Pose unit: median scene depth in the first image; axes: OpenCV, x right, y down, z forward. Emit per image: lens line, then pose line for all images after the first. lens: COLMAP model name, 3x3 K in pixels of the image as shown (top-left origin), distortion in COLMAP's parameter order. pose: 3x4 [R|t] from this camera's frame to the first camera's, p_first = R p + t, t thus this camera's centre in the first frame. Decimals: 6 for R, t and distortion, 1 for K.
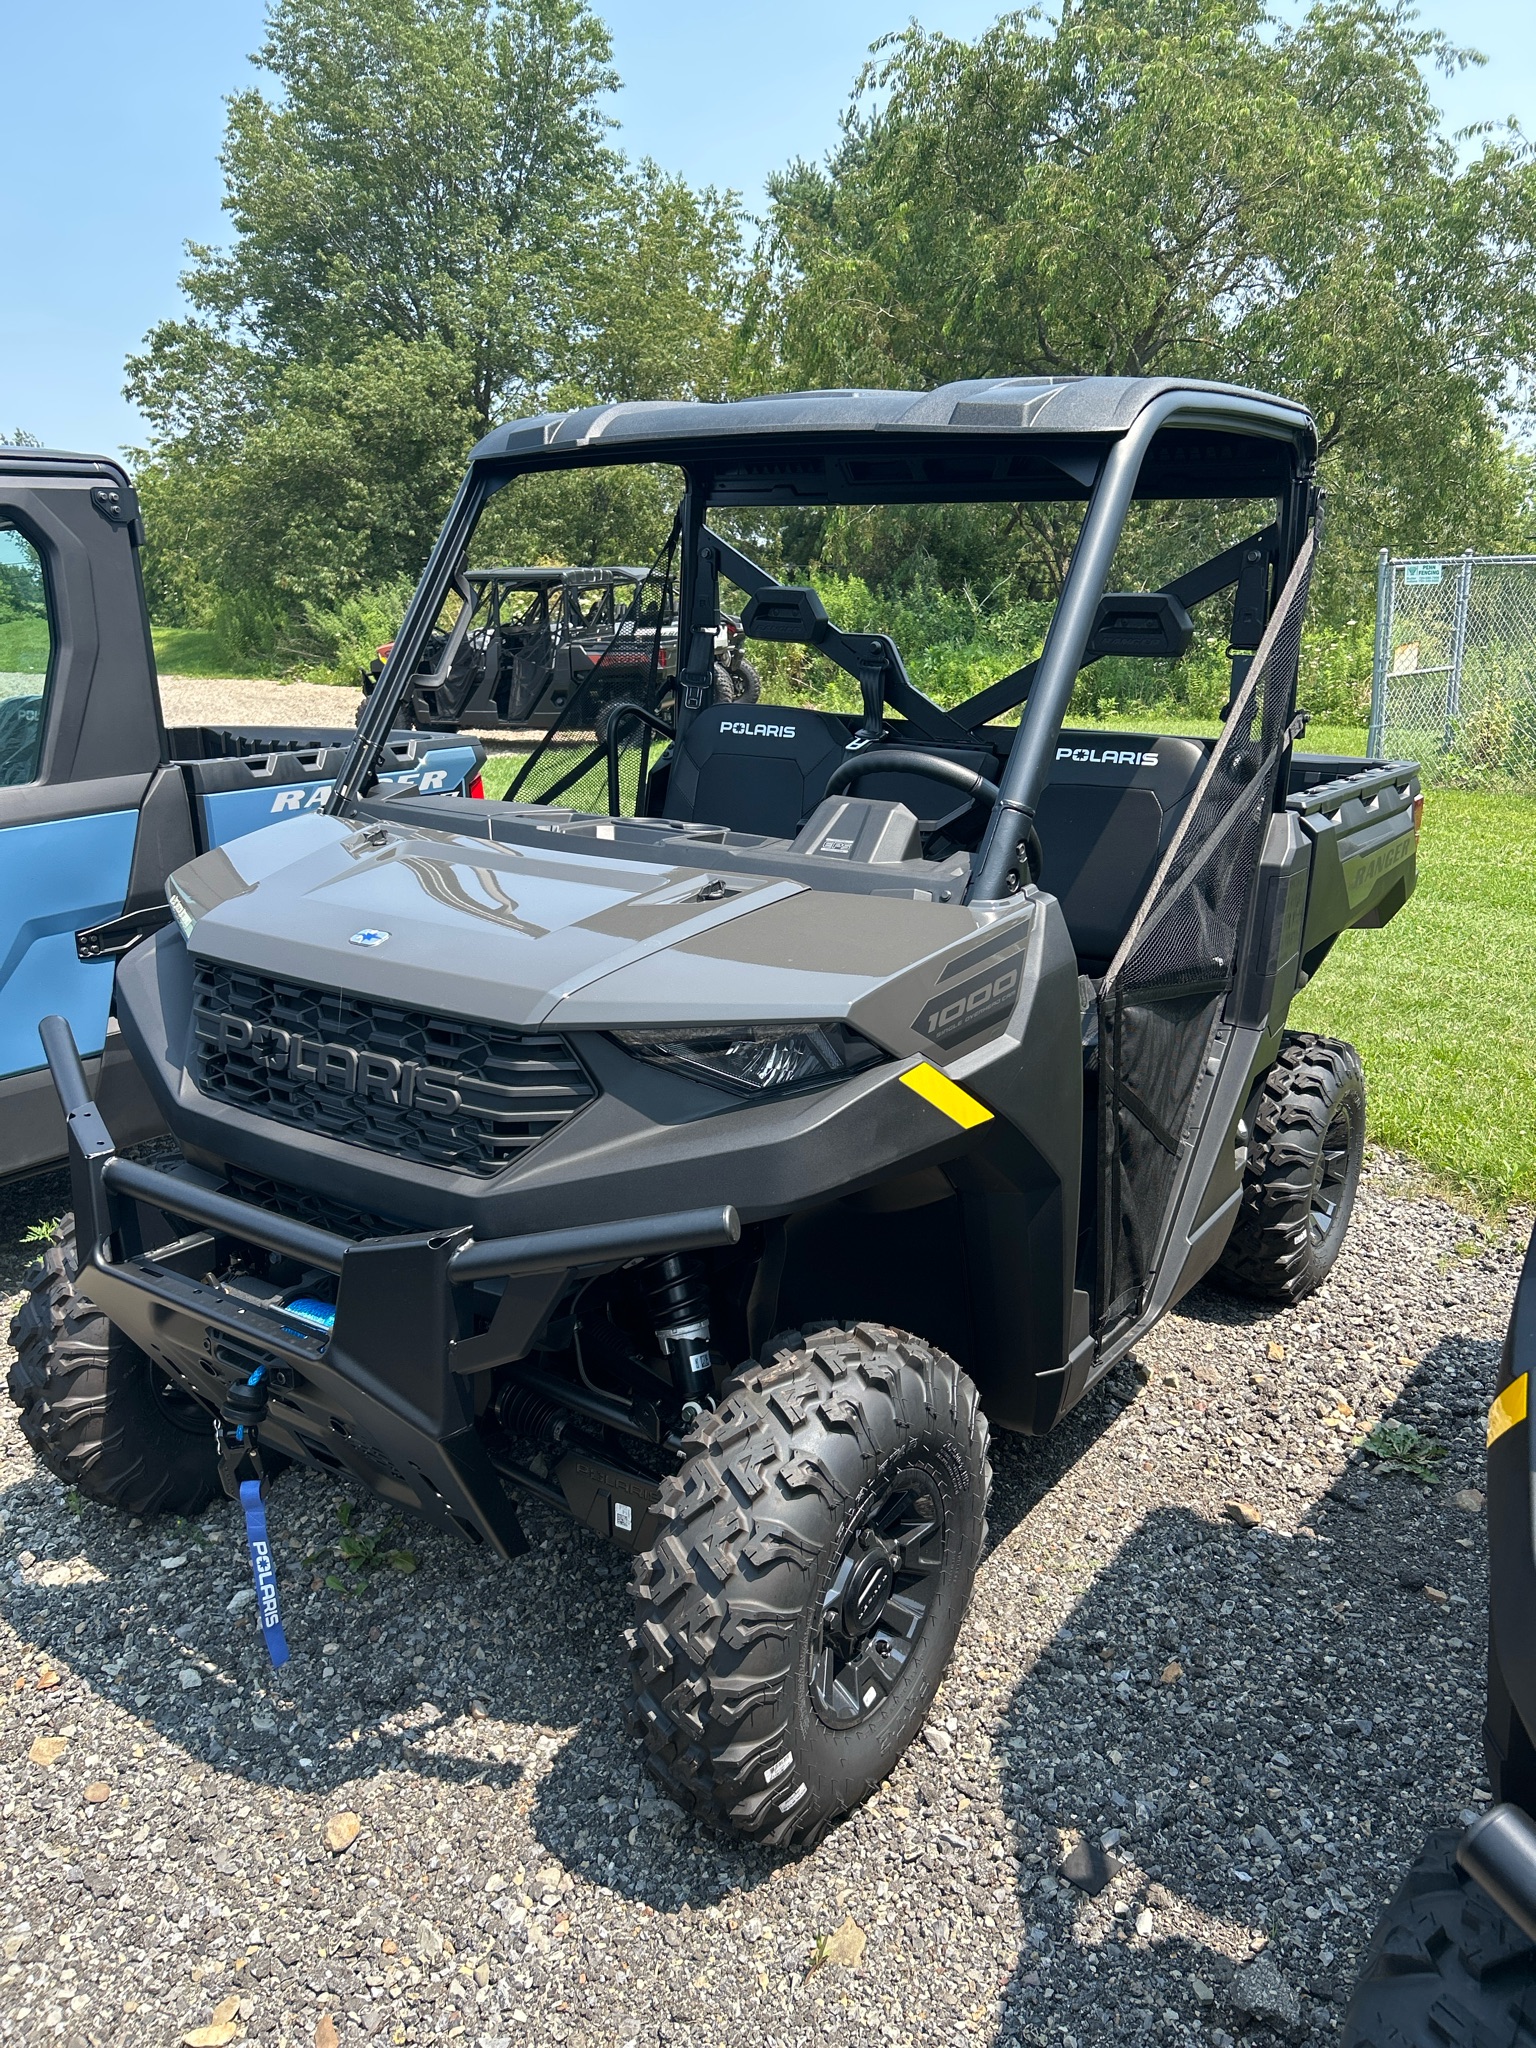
lens RADIAL K [[1680.6, 0, 768.0], [0, 1680.6, 1024.0], [0, 0, 1]] dist [-0.009329, 0.014022]
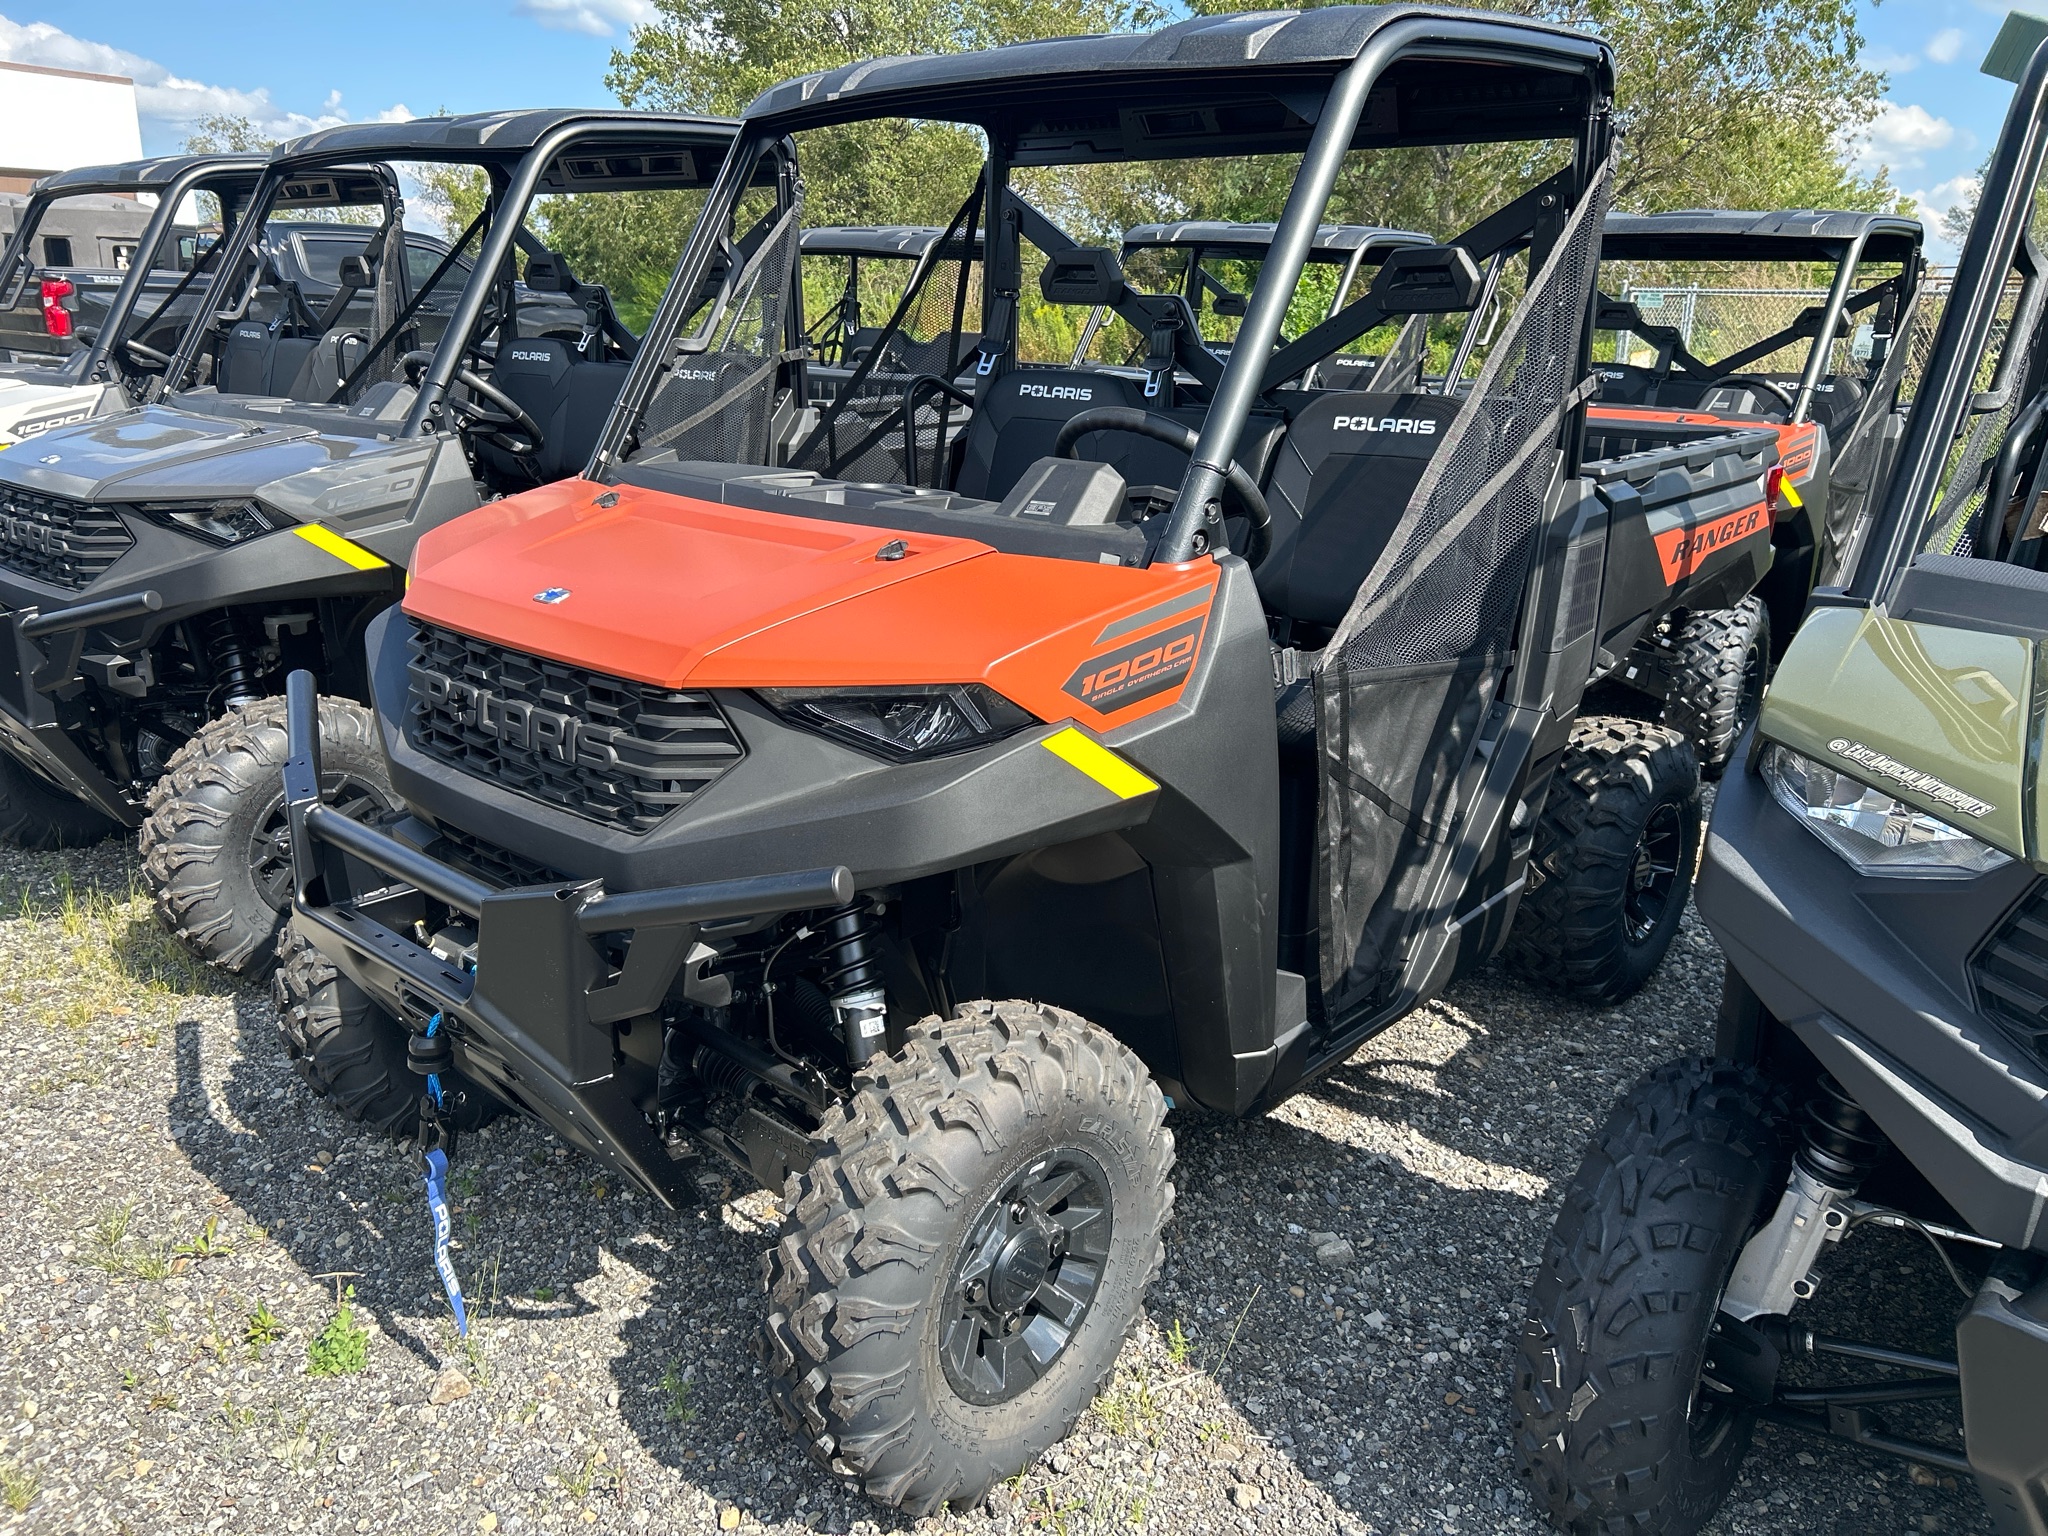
lens RADIAL K [[1680.6, 0, 1020.9], [0, 1680.6, 797.2], [0, 0, 1]] dist [-0.009329, 0.014022]
pose [[0.991358, 0.025615, -0.128656, 0.170666], [-0.019193, 0.998519, 0.050913, 0.012371], [0.129770, -0.048004, 0.990381, 0.032110]]
